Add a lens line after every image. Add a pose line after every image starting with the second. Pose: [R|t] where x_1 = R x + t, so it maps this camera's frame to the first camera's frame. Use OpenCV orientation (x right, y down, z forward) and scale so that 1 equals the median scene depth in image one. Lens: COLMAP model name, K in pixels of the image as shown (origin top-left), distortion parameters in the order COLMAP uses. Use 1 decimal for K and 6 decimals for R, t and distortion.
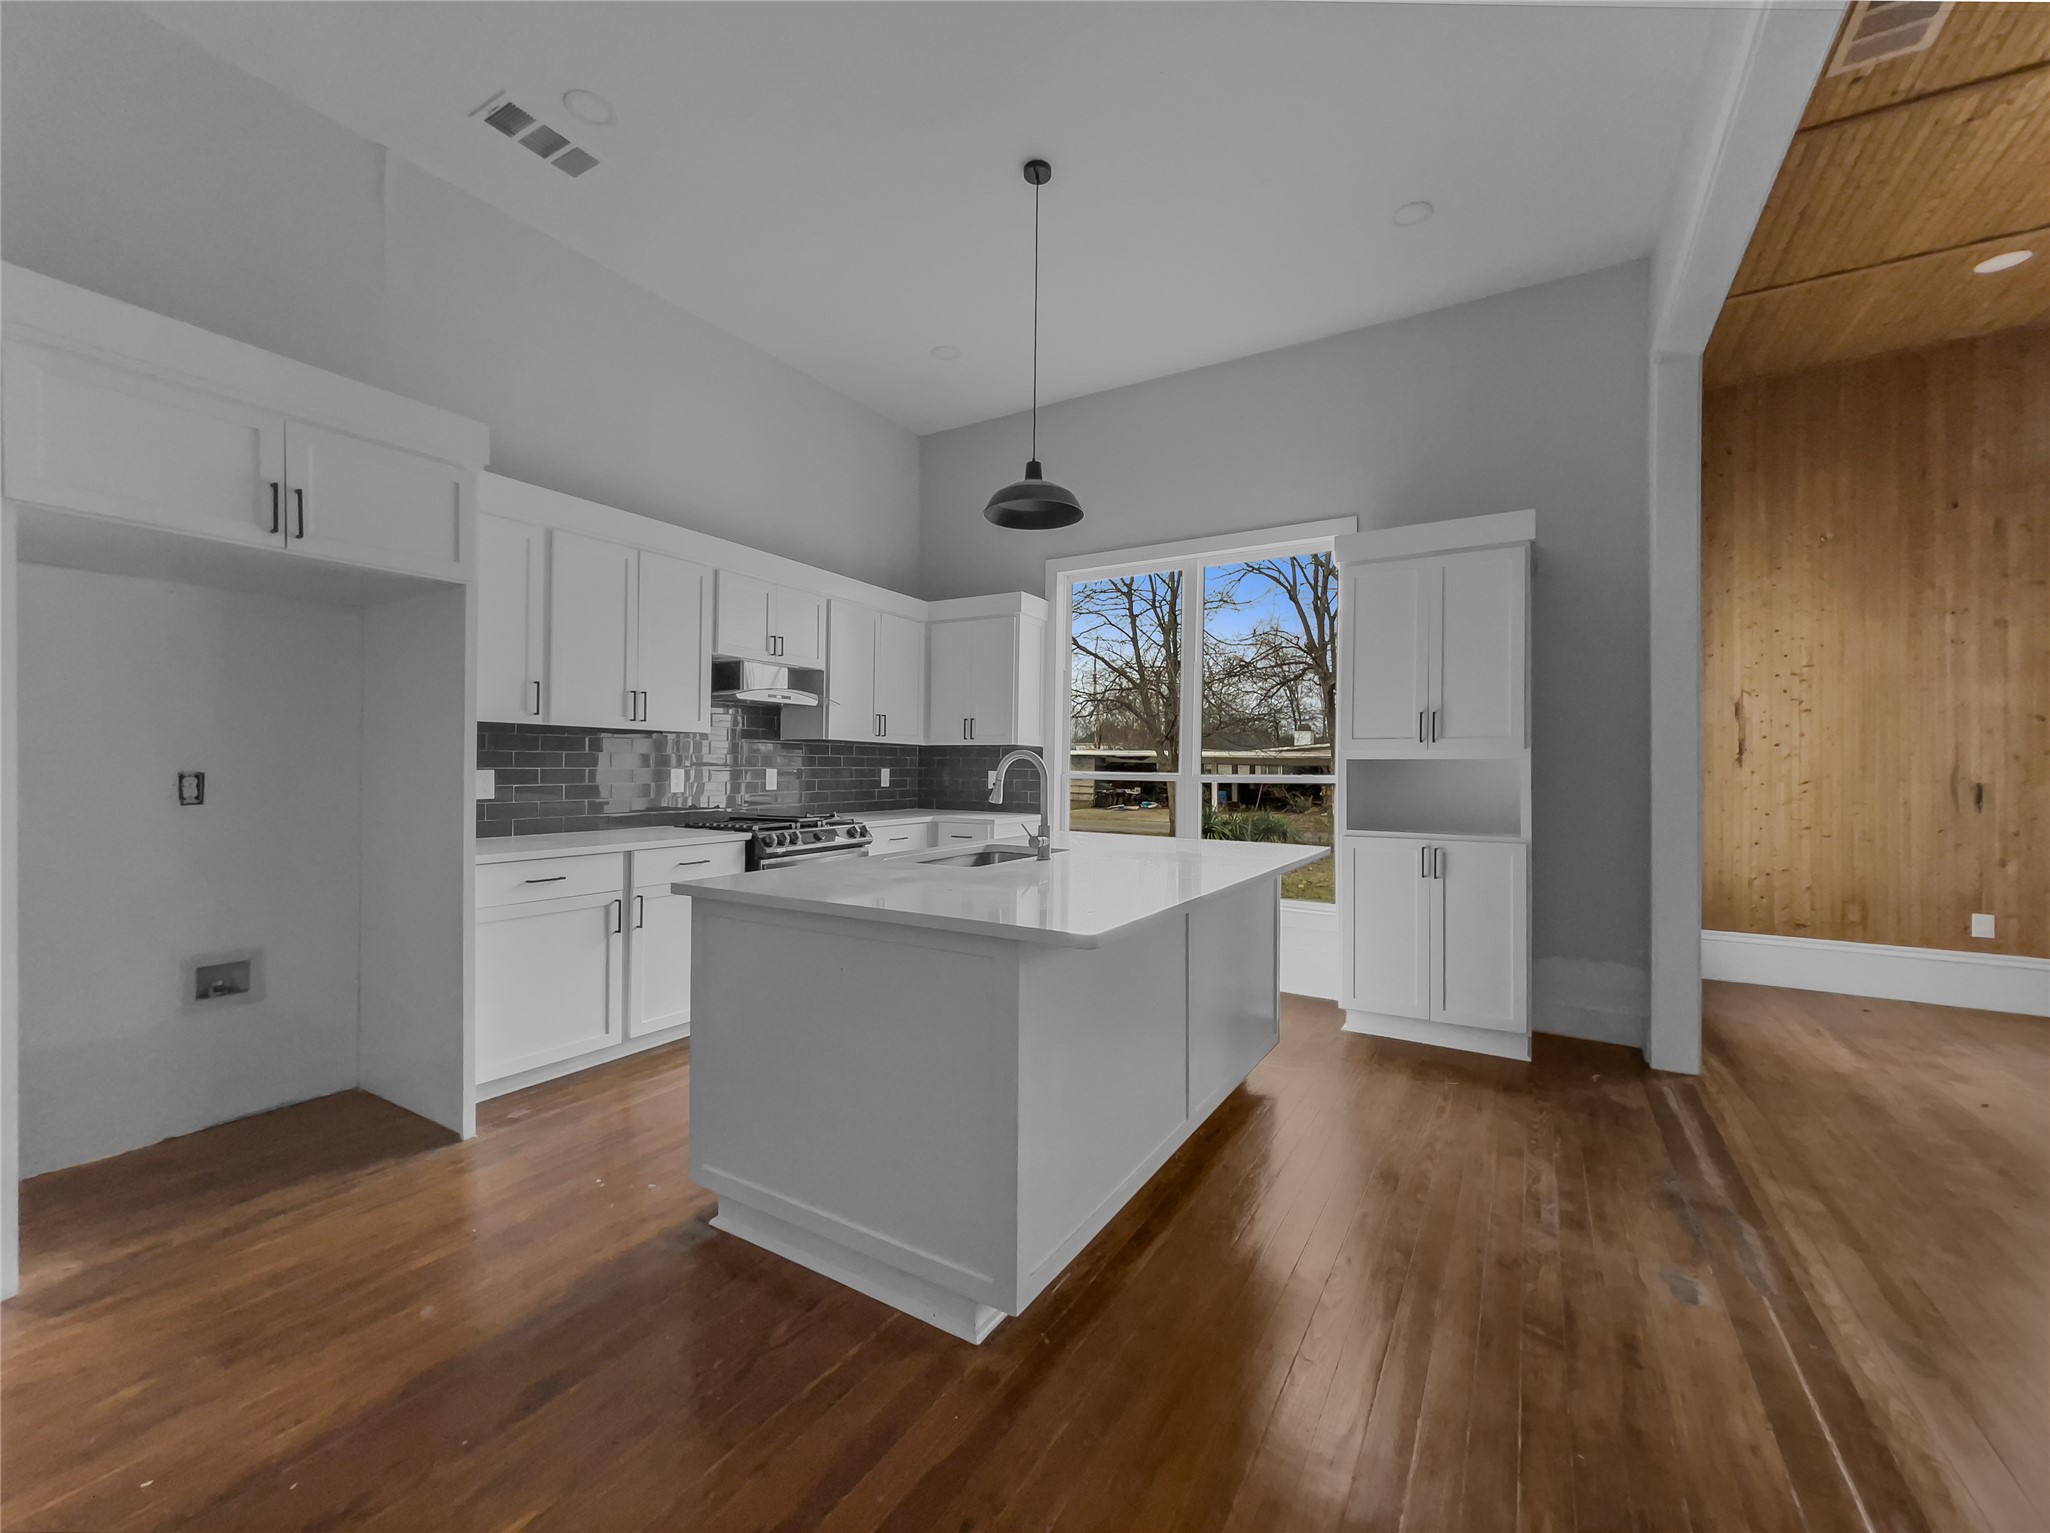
lens RADIAL K [[829.3, 0, 1019.7], [0, 829.3, 769.9], [0, 0, 1]] dist [0.001003, 0.000140]
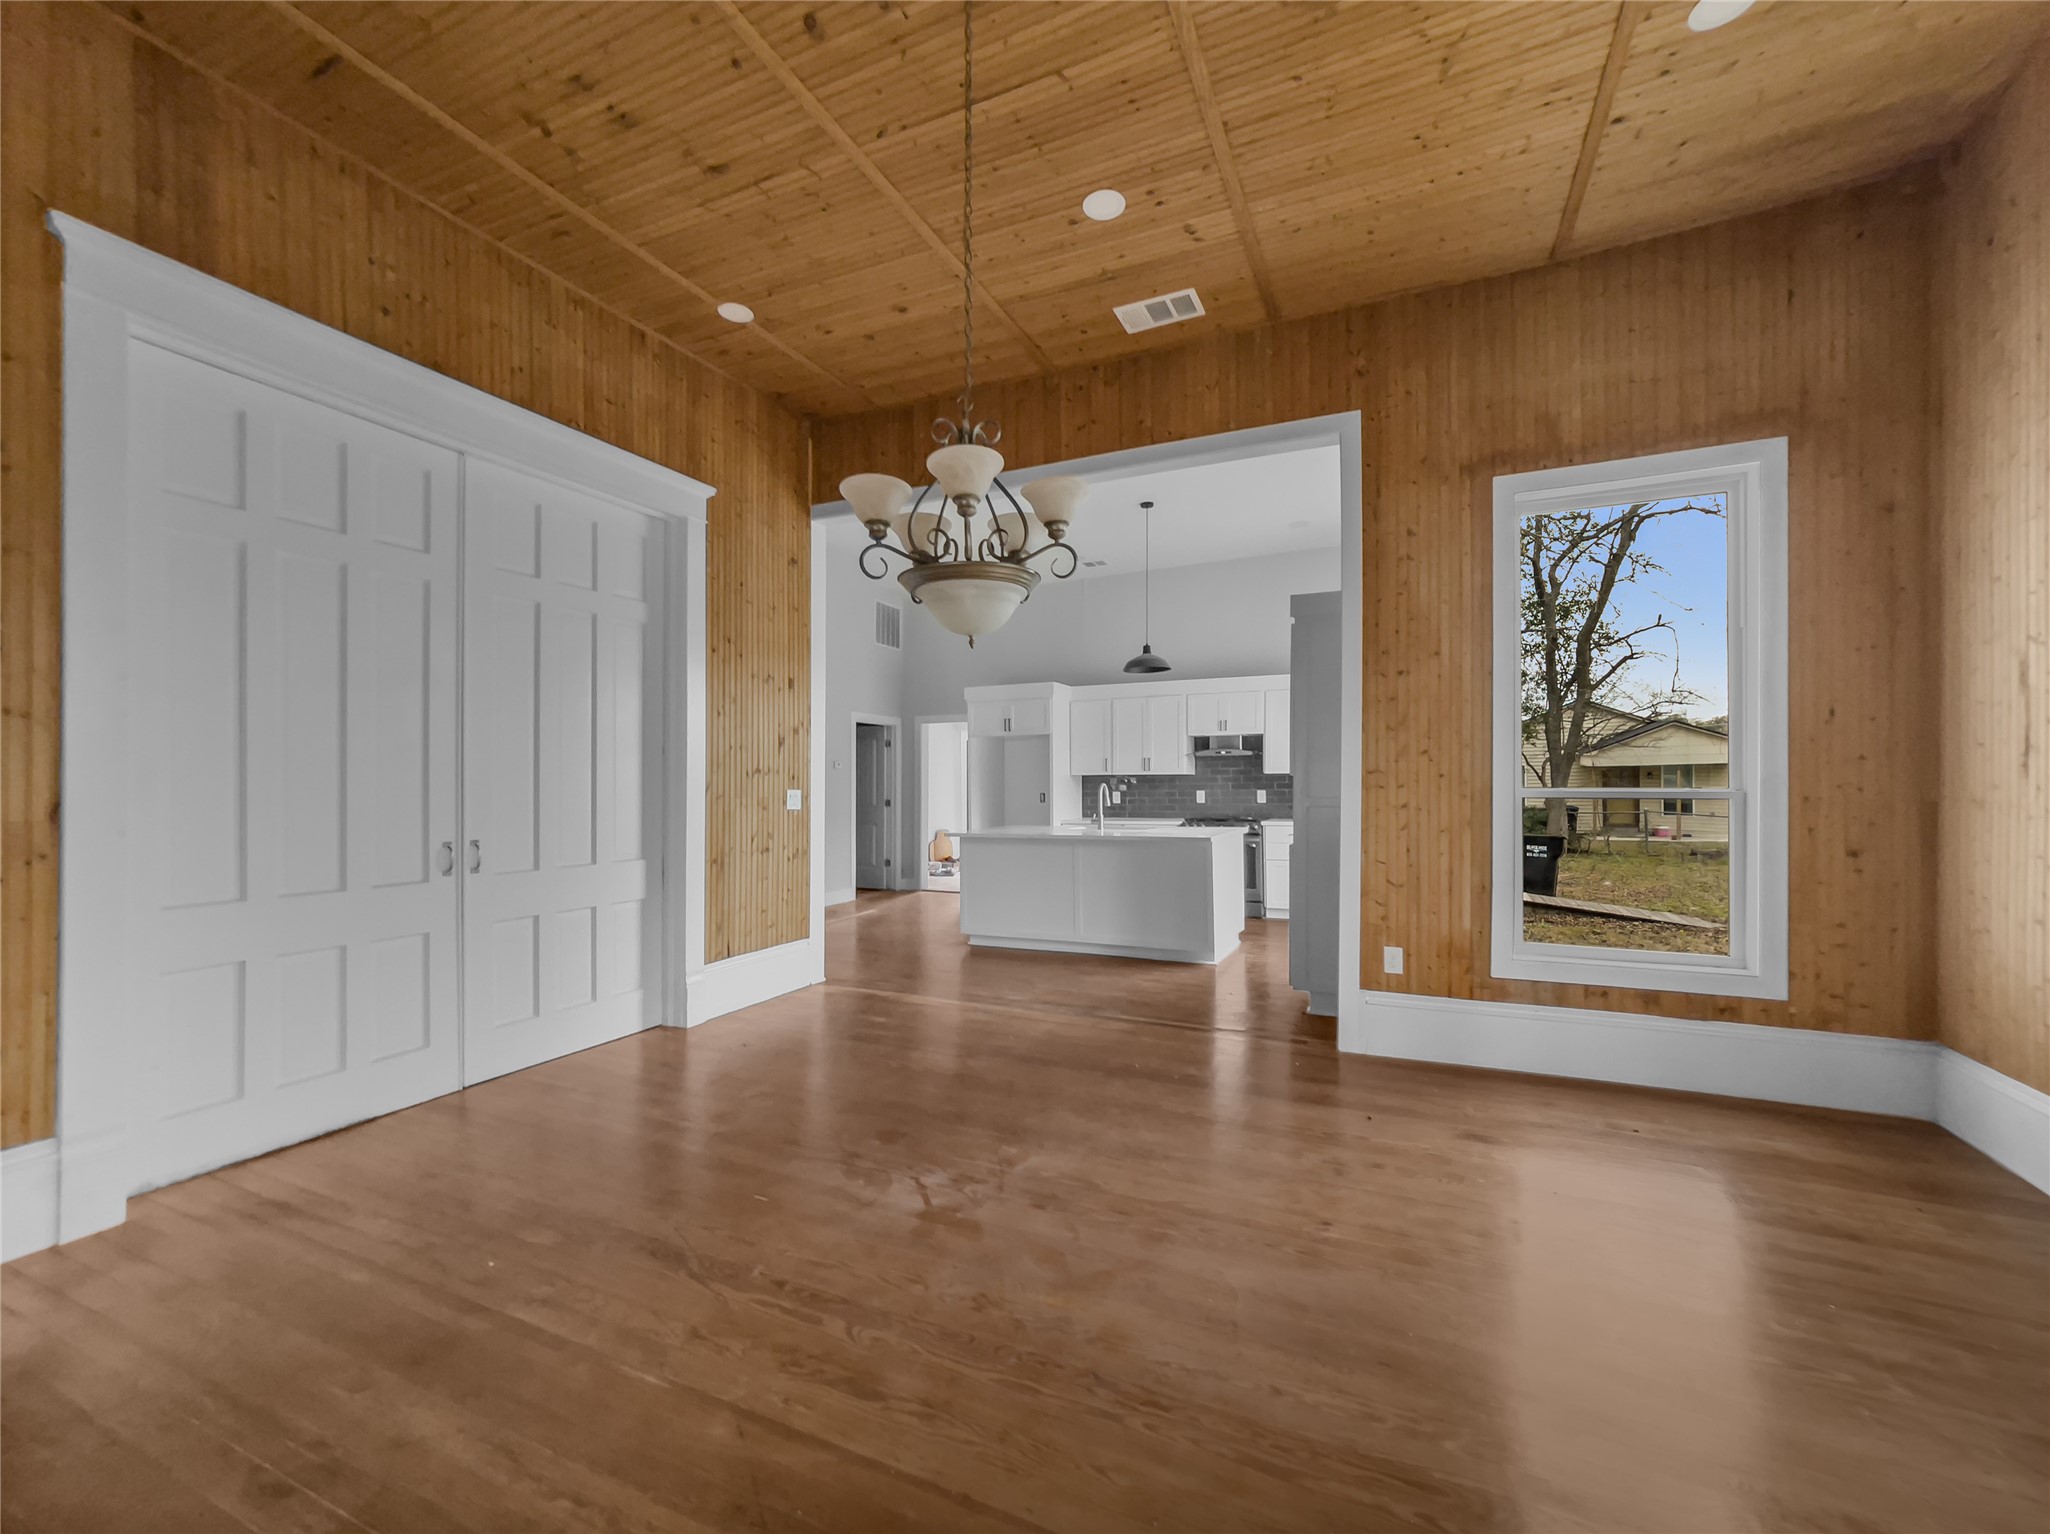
lens RADIAL K [[829.3, 0, 1019.7], [0, 829.3, 770.4], [0, 0, 1]] dist [0.001003, 0.000140]
pose [[0.123347, -0.030040, -0.991909, 1.527839], [0.003095, 0.999548, -0.029887, 0.006558], [0.992359, 0.000617, 0.123385, 0.320741]]
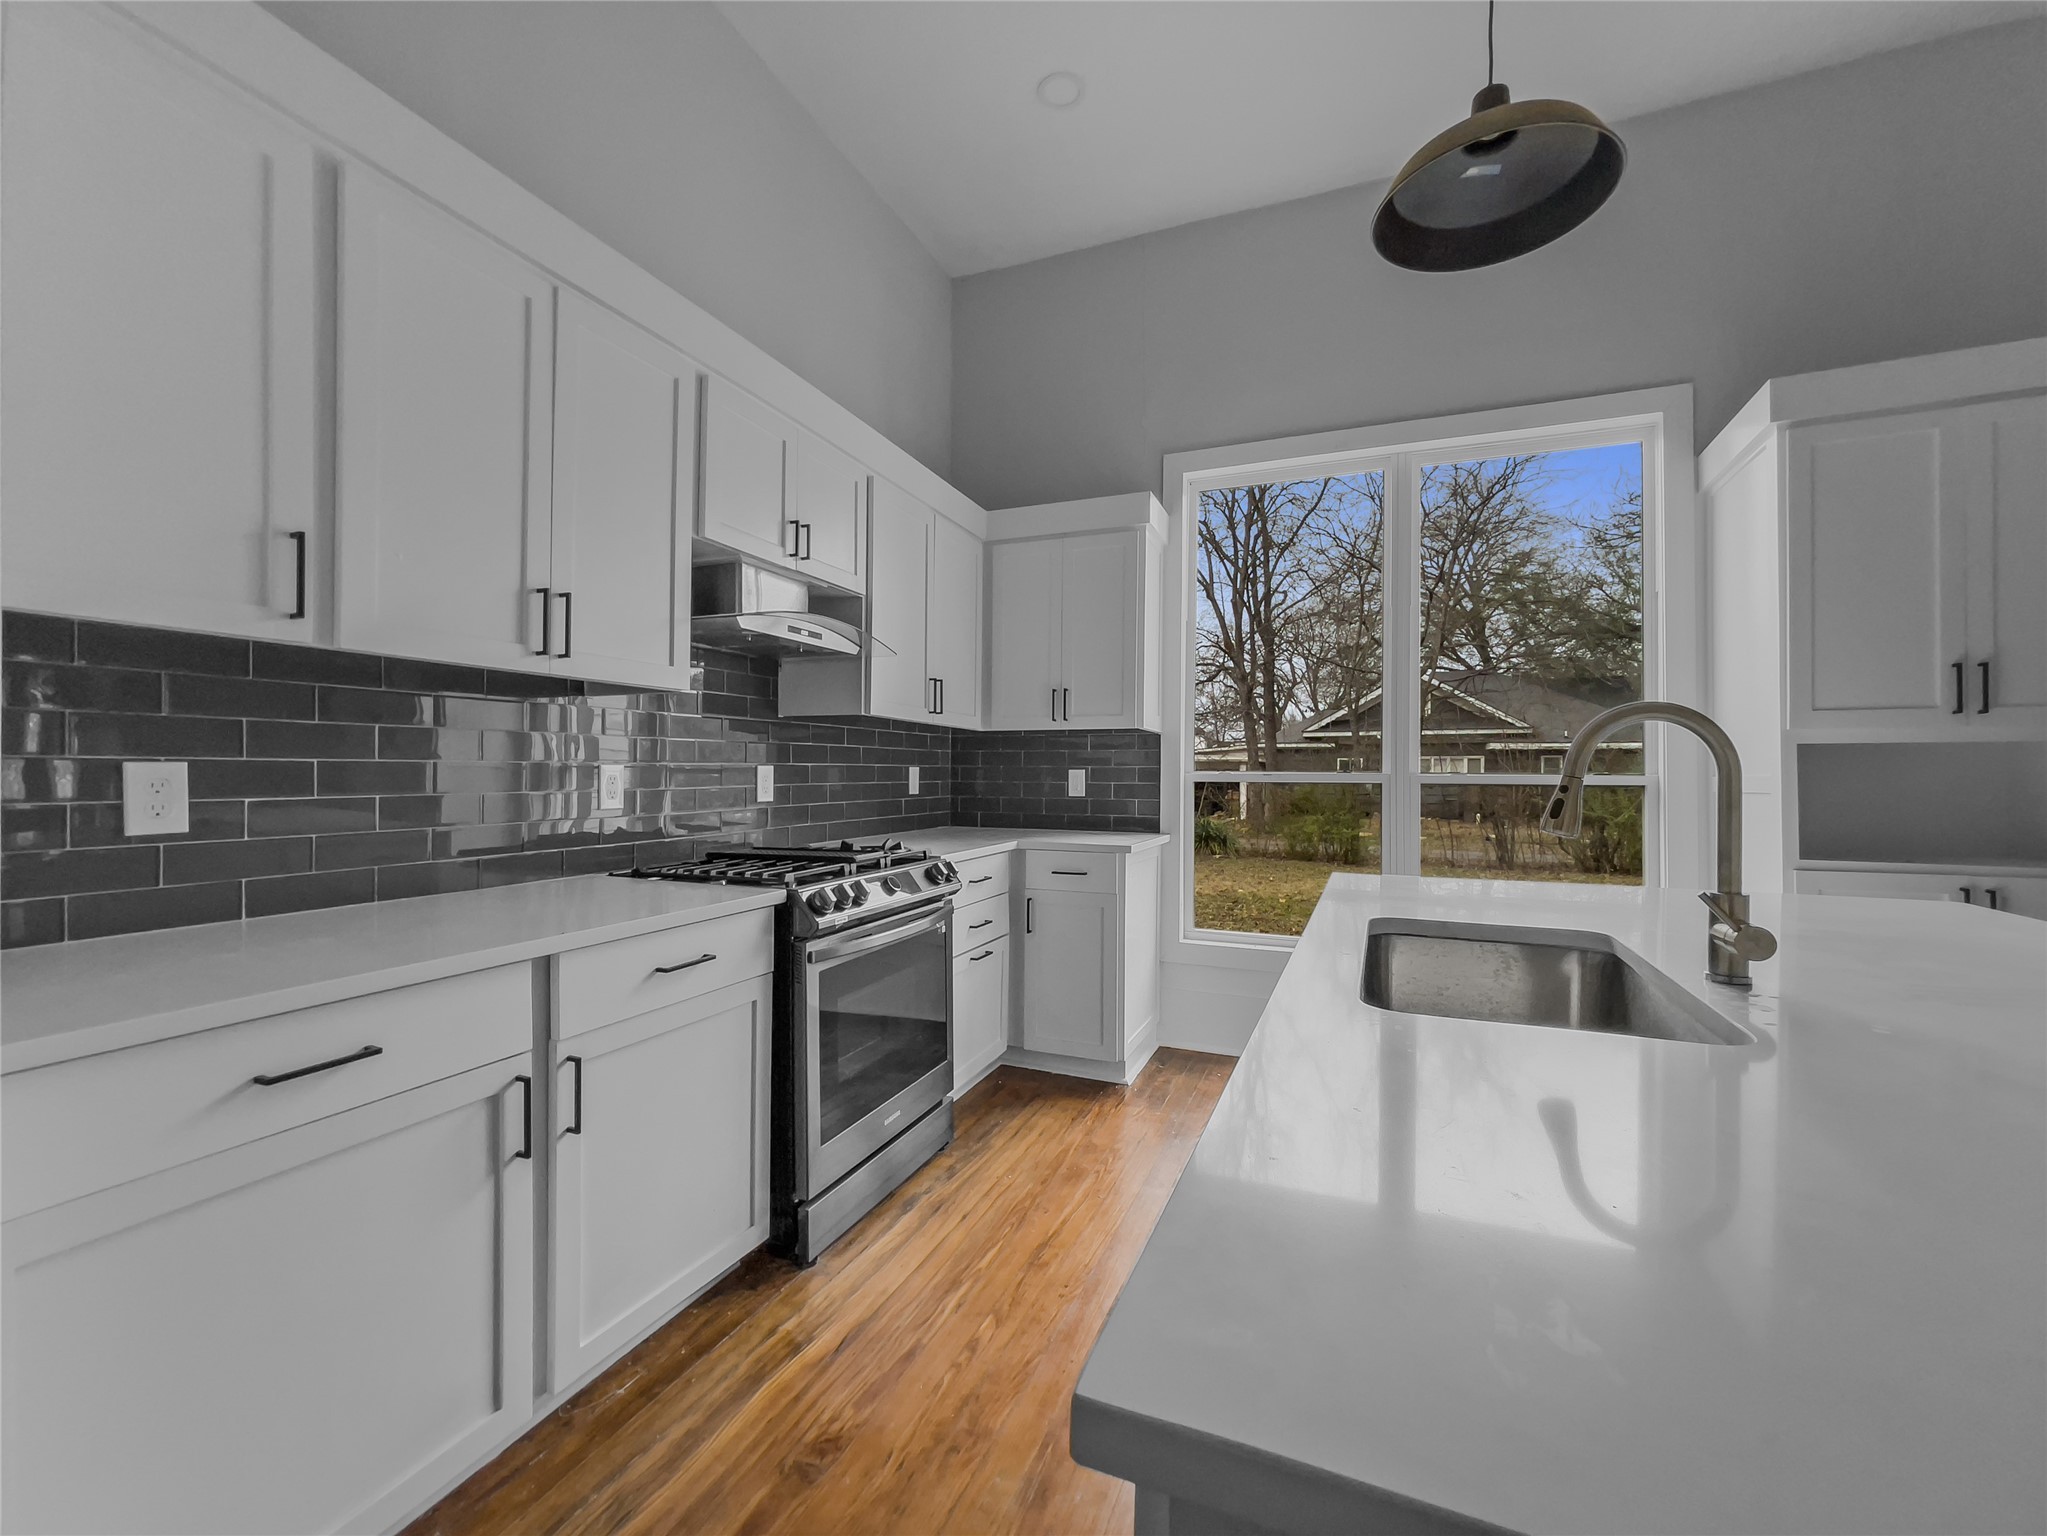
lens RADIAL K [[843.5, 0, 1028.4], [0, 843.5, 771.2], [0, 0, 1]] dist [-0.008484, 0.000233]
pose [[0.985676, -0.004491, 0.168588, -0.242201], [0.005039, 0.999983, -0.002820, 0.005760], [-0.168573, 0.003629, 0.985683, 0.432327]]
